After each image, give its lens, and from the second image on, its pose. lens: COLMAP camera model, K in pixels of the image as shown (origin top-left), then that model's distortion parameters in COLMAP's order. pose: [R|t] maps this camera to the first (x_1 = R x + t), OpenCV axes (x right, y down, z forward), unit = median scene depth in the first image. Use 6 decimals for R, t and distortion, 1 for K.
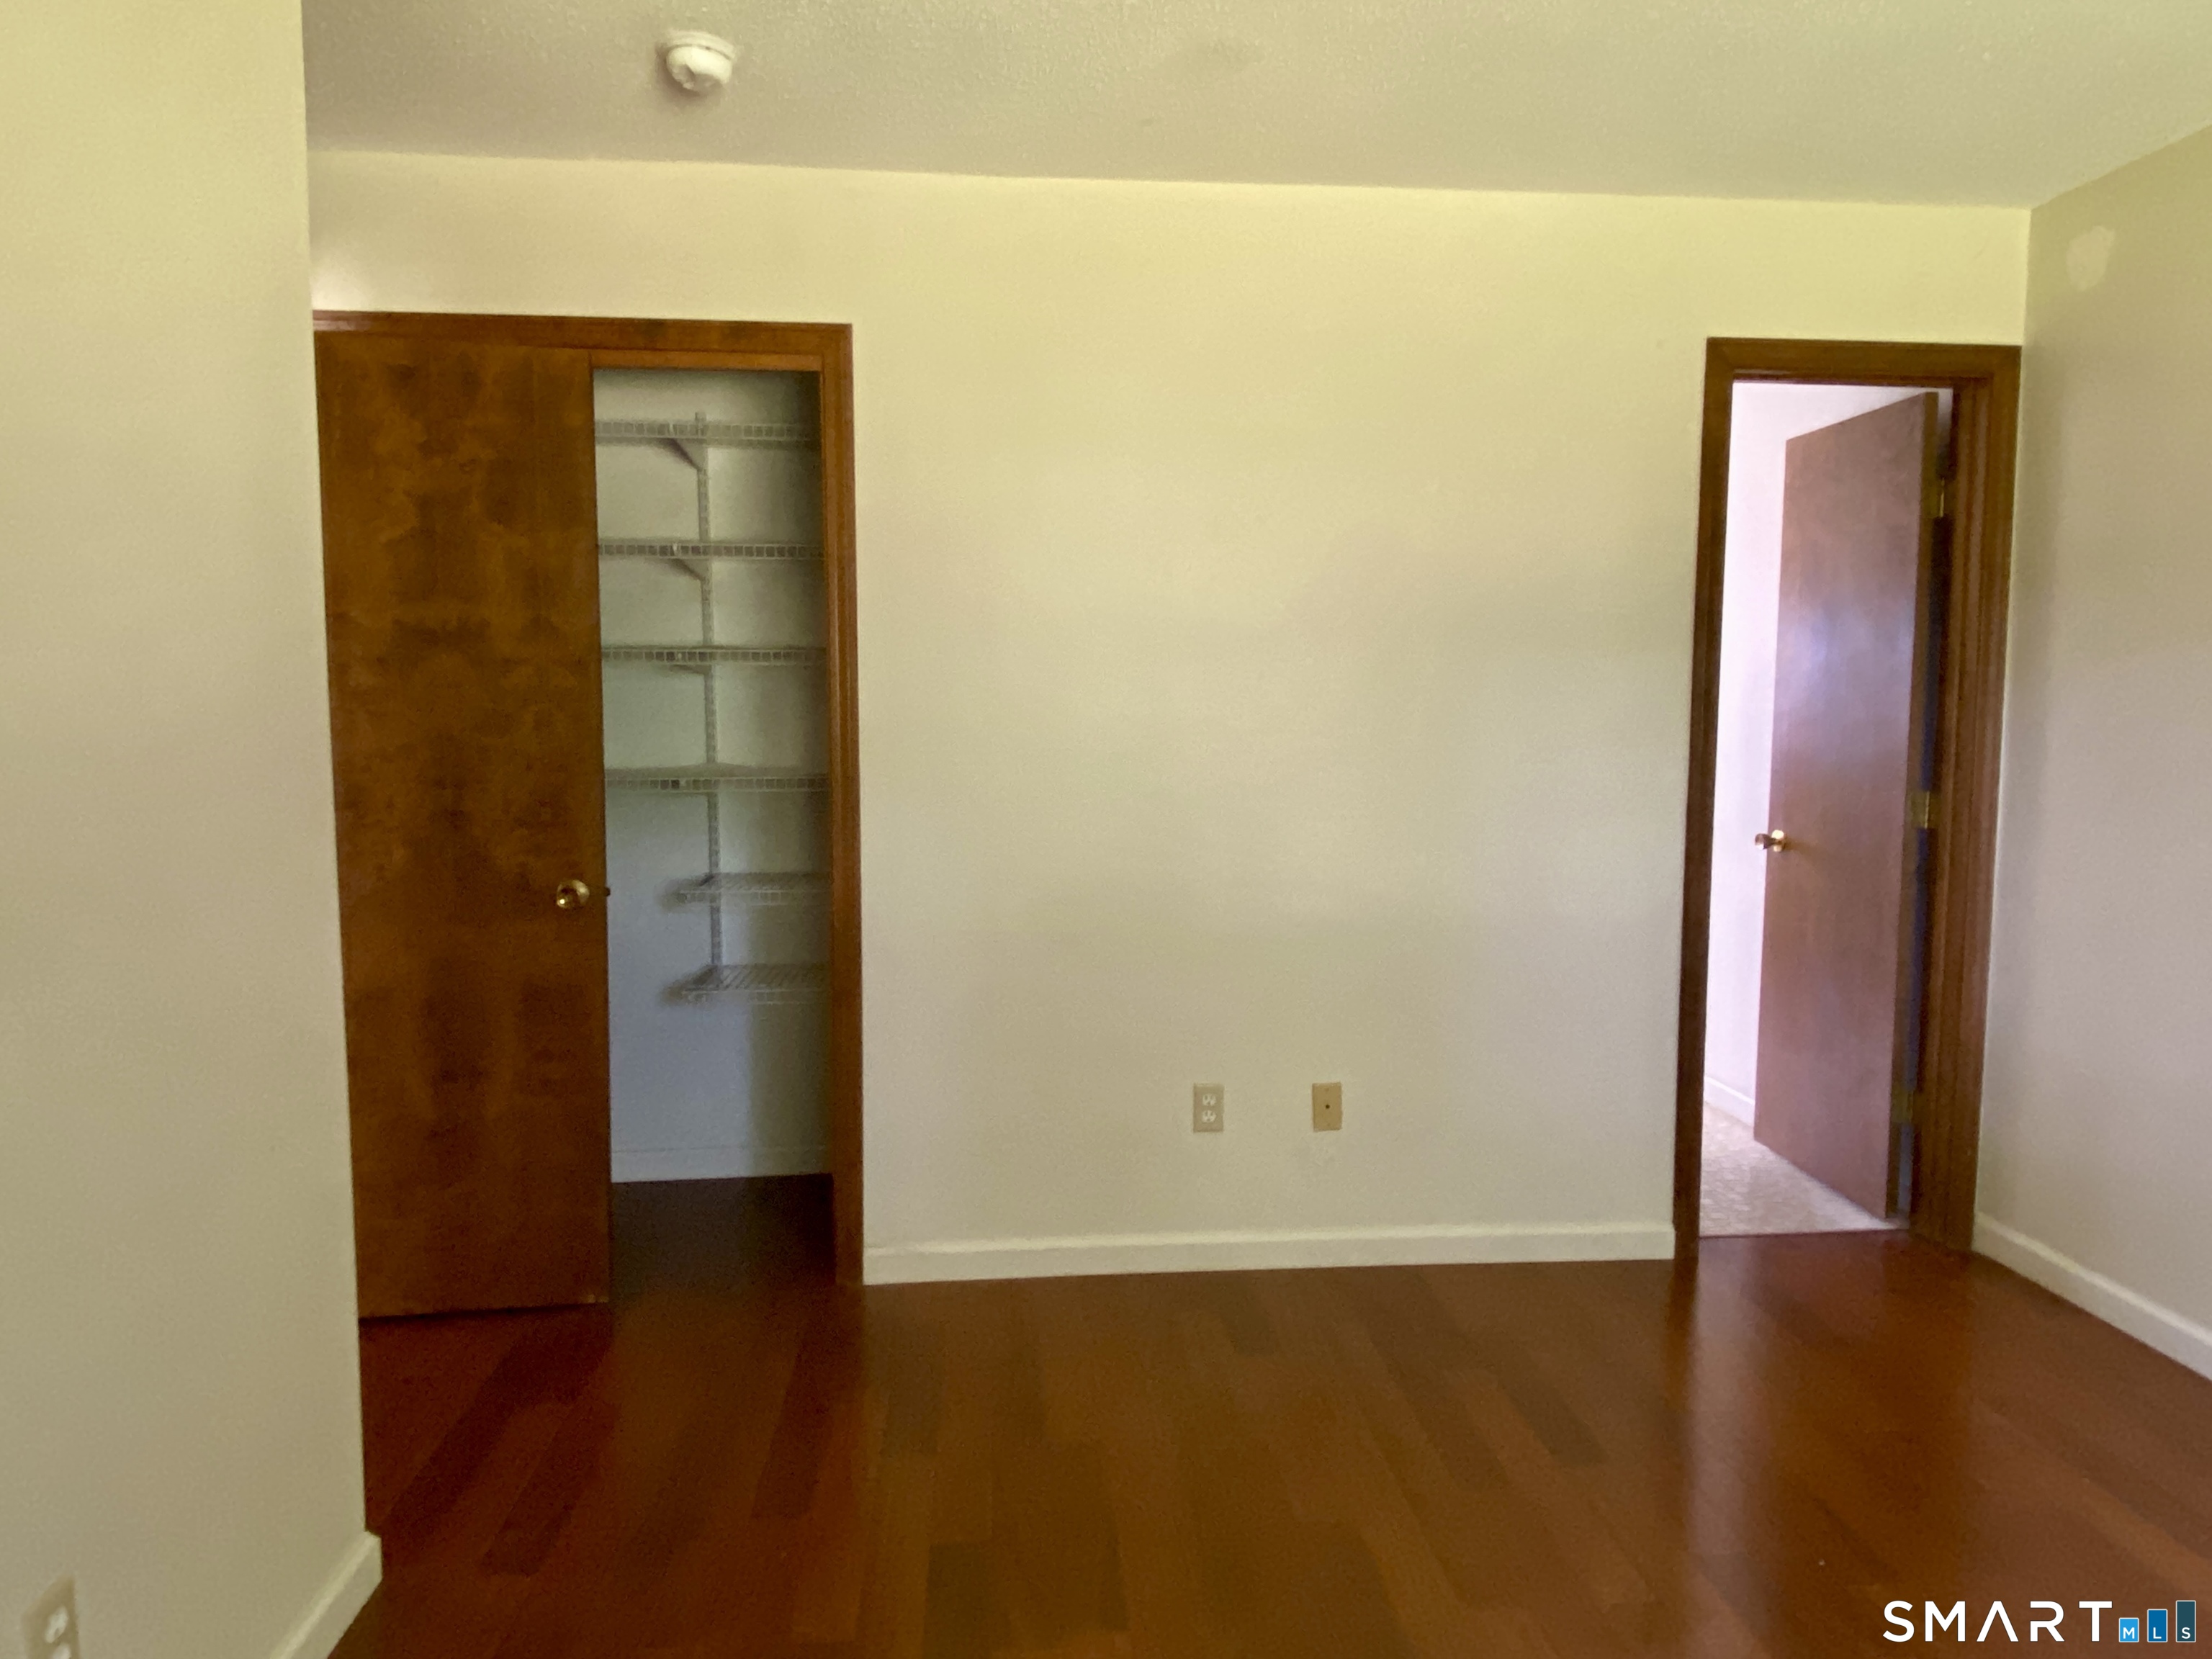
lens RADIAL K [[1368.0, 0, 1107.6], [0, 1368.0, 828.6], [0, 0, 1]] dist [0.032694, -0.027884]
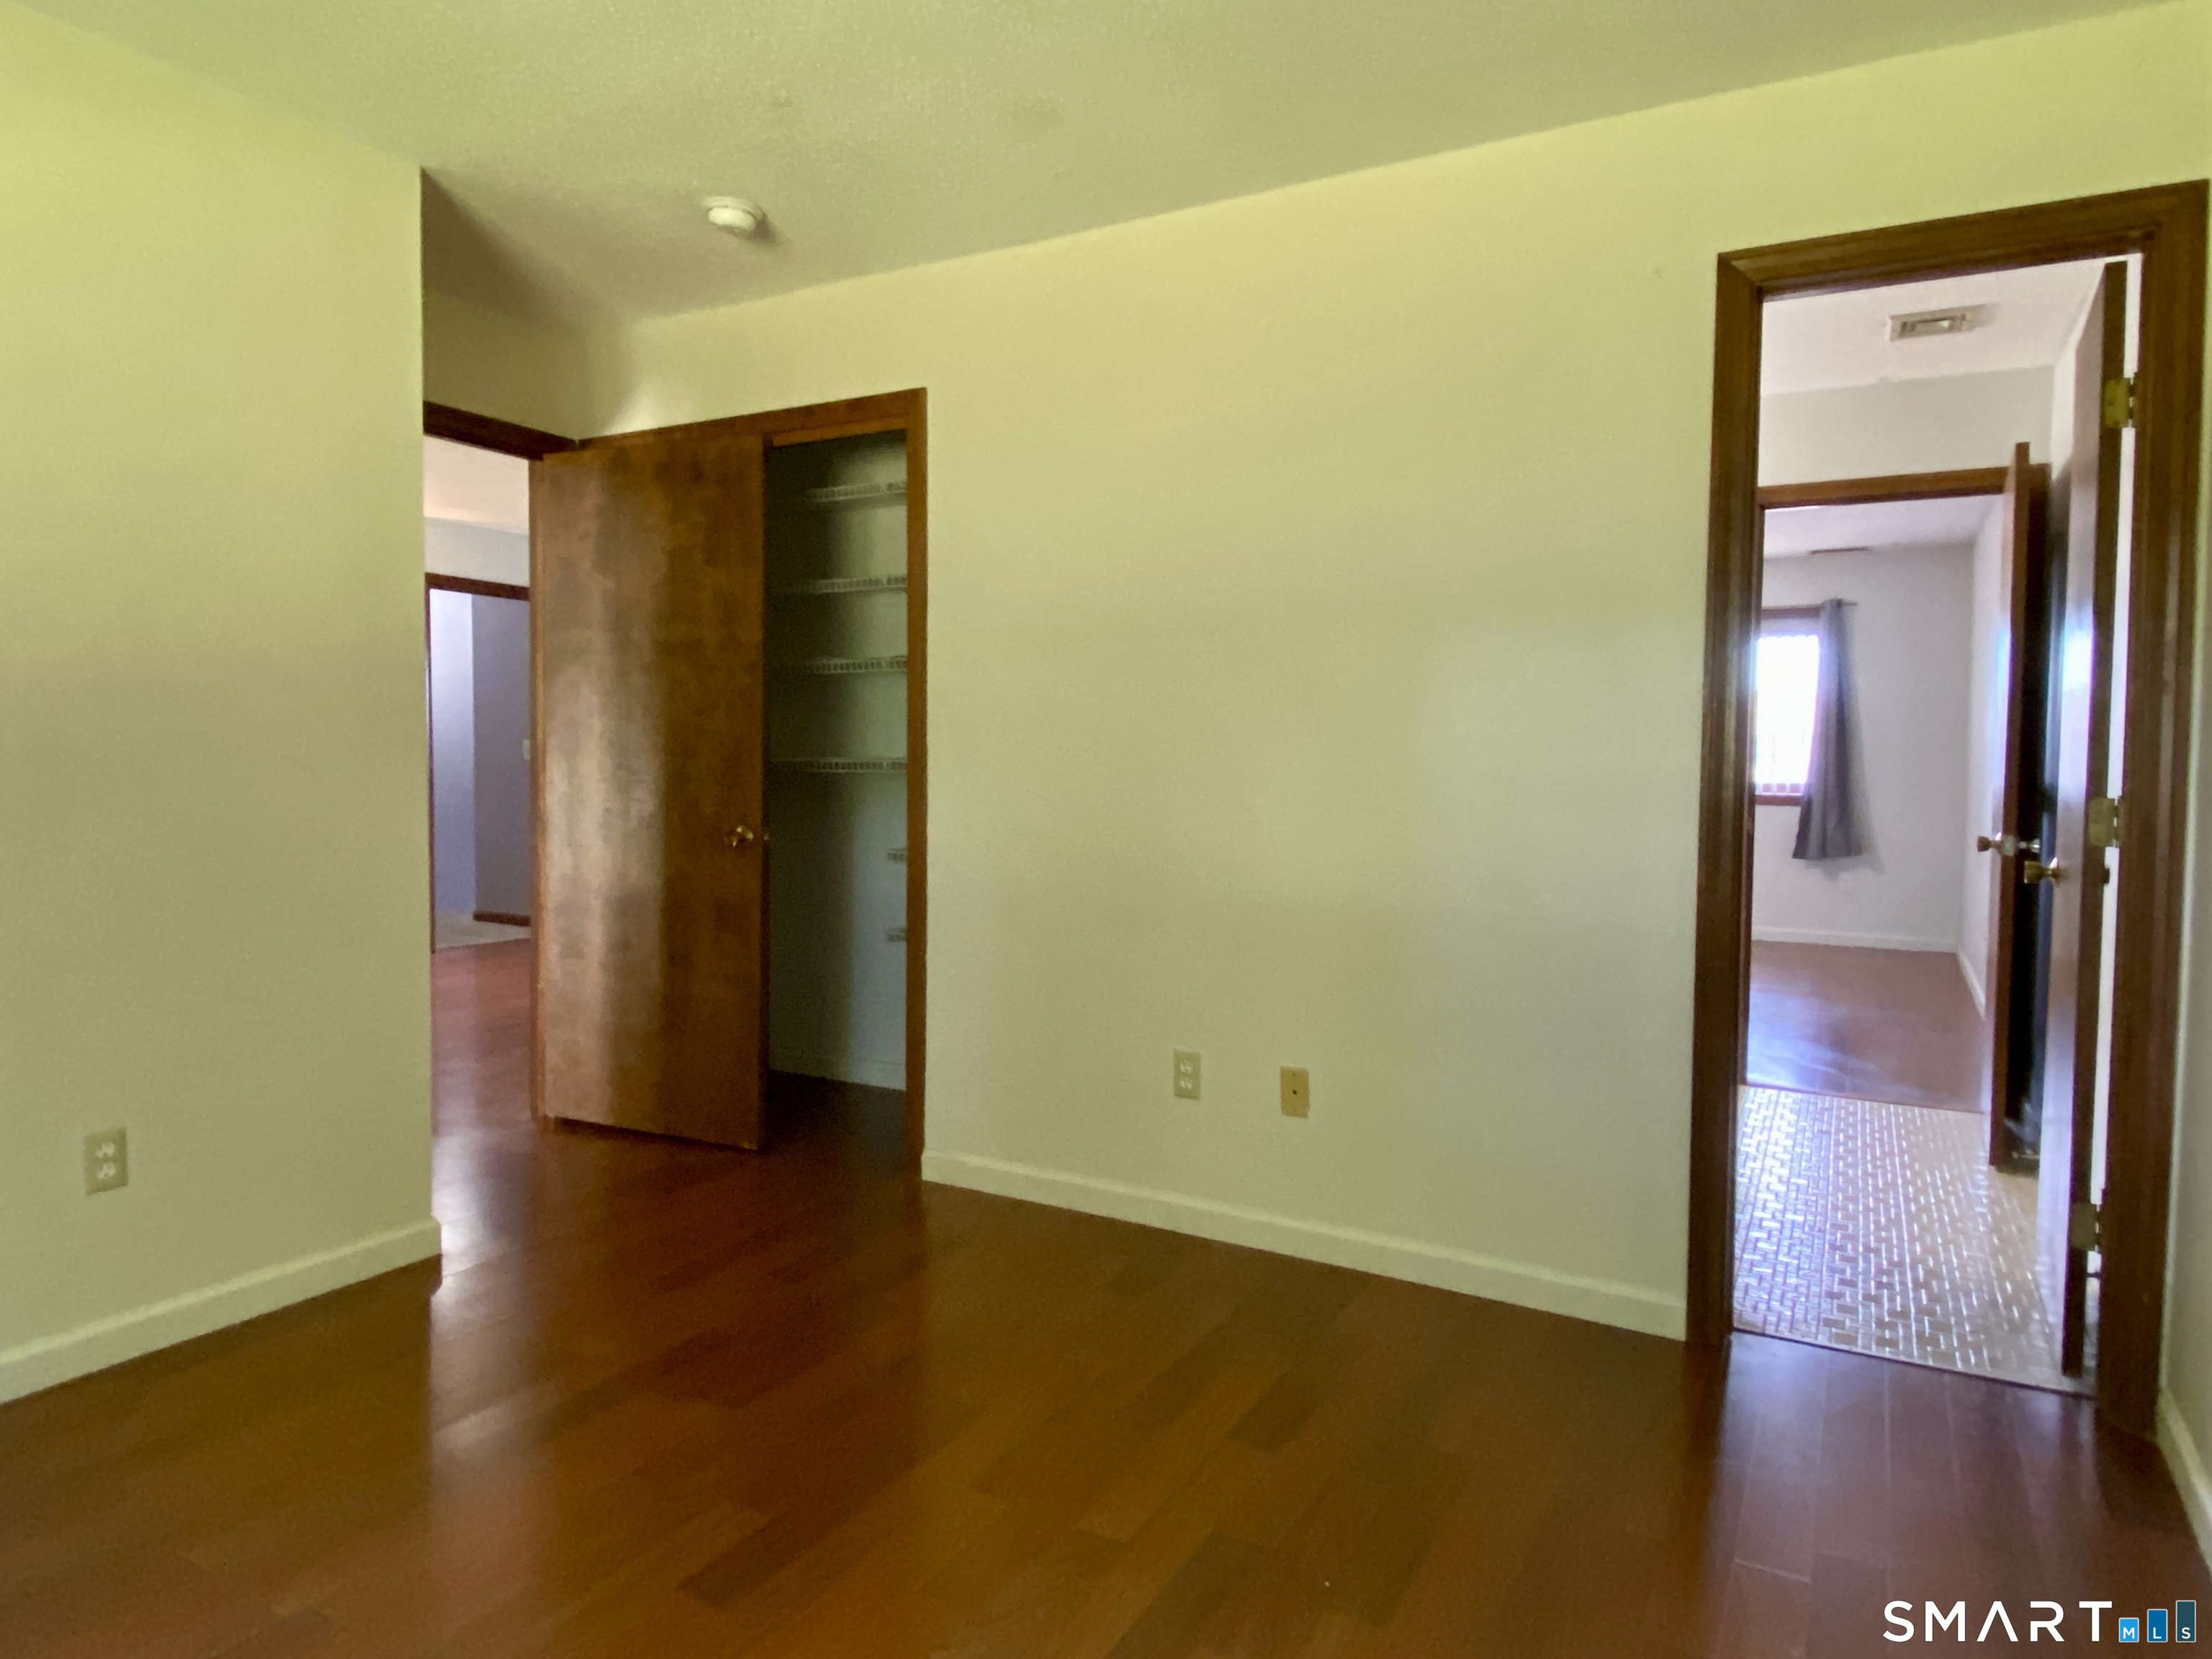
lens RADIAL K [[1368.0, 0, 1119.1], [0, 1368.0, 828.2], [0, 0, 1]] dist [0.032694, -0.027884]
pose [[0.820927, 0.039033, -0.569698, 0.622811], [-0.061292, 0.997920, -0.019948, 0.039158], [0.567735, 0.051294, 0.821612, 0.097913]]
